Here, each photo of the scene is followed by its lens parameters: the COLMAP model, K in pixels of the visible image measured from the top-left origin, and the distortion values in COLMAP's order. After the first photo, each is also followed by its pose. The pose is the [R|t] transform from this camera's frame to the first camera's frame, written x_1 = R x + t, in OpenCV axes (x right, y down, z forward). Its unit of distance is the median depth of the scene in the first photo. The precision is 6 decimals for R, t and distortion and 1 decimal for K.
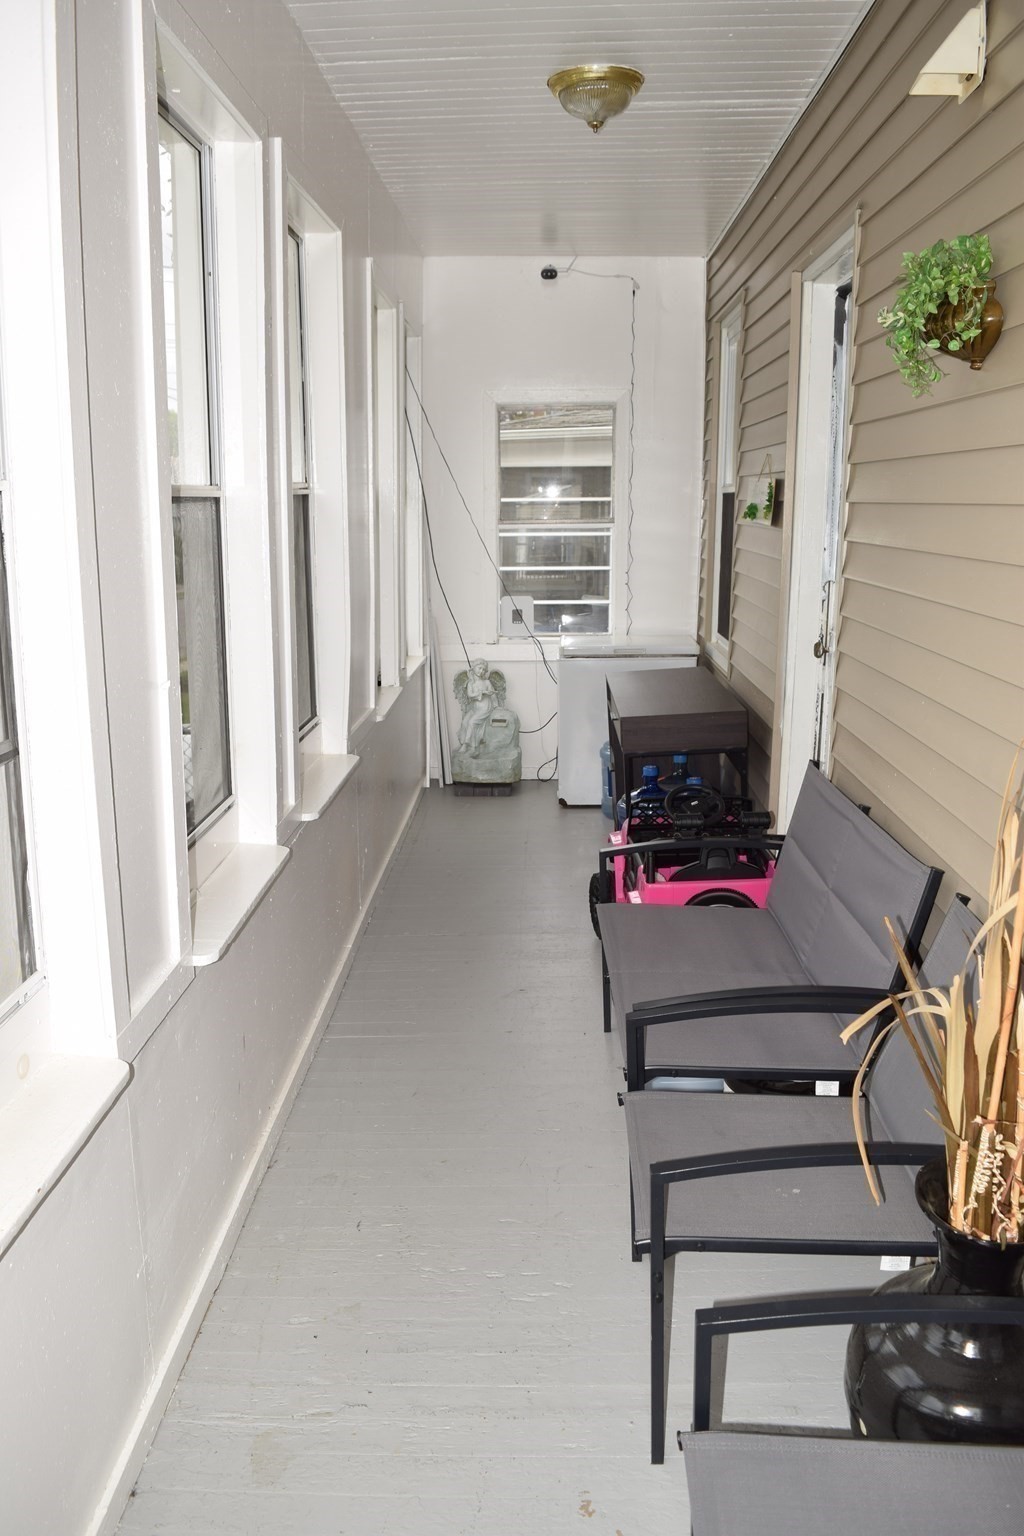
lens RADIAL K [[1215.9, 0, 511.3], [0, 1215.9, 774.5], [0, 0, 1]] dist [-0.097176, 0.025905]
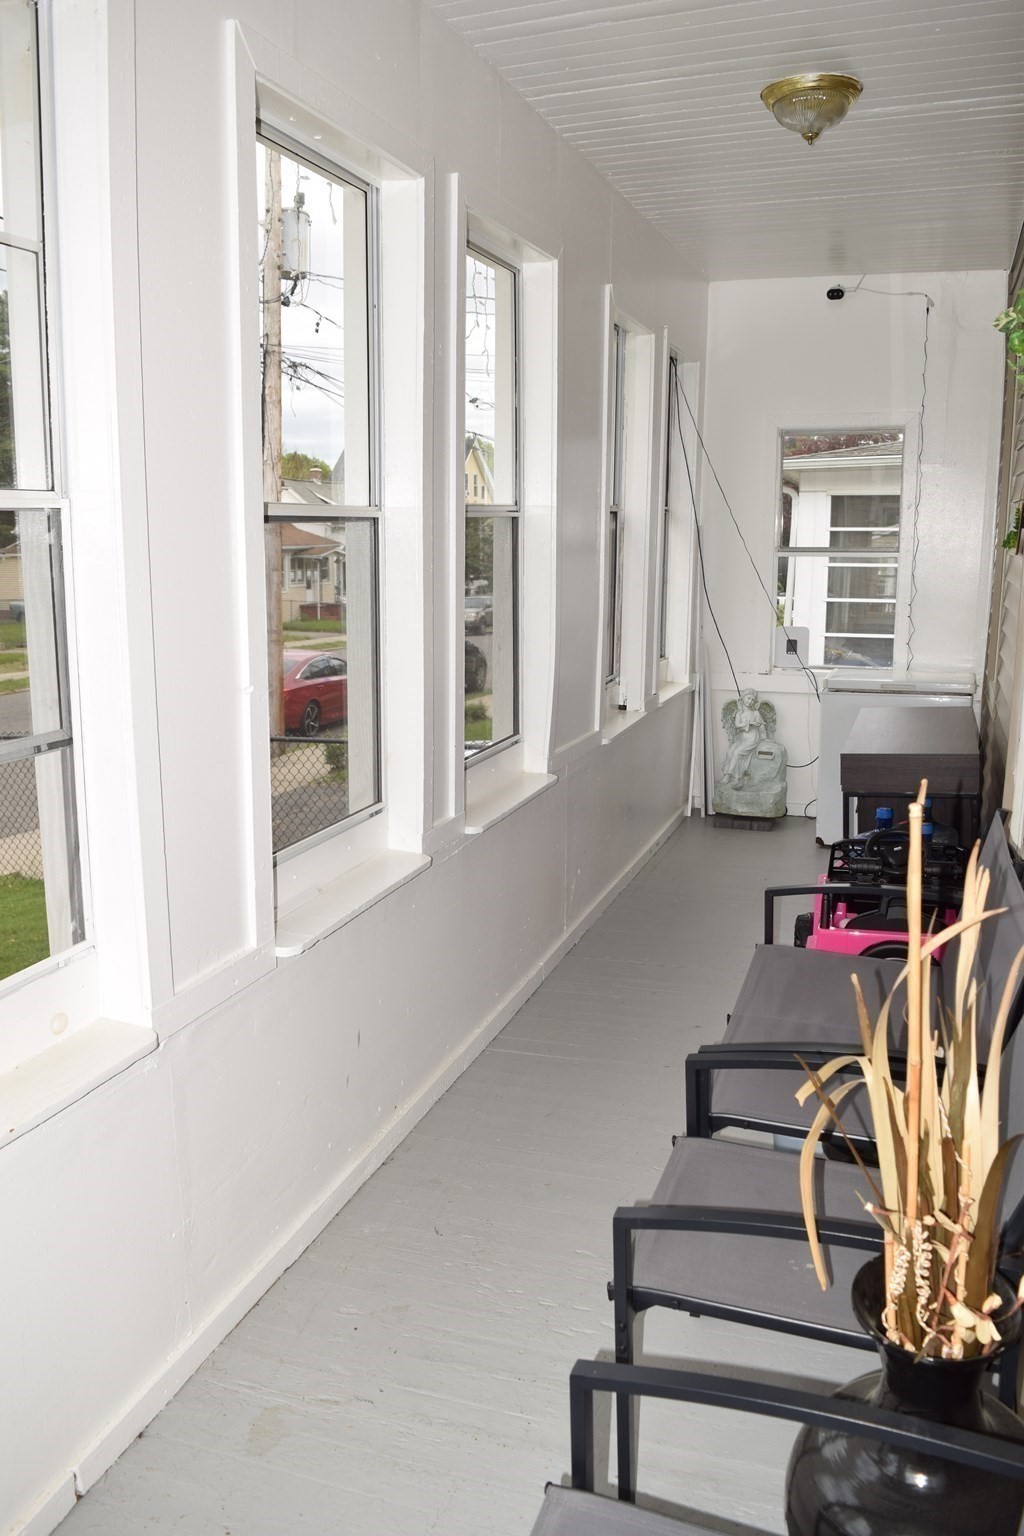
lens RADIAL K [[1215.9, 0, 473.6], [0, 1215.9, 771.3], [0, 0, 1]] dist [-0.097176, 0.025905]
pose [[0.951298, 0.061863, -0.302003, 0.131839], [-0.069292, 0.997499, -0.013939, -0.000225], [0.300385, 0.034186, 0.953205, 0.020294]]
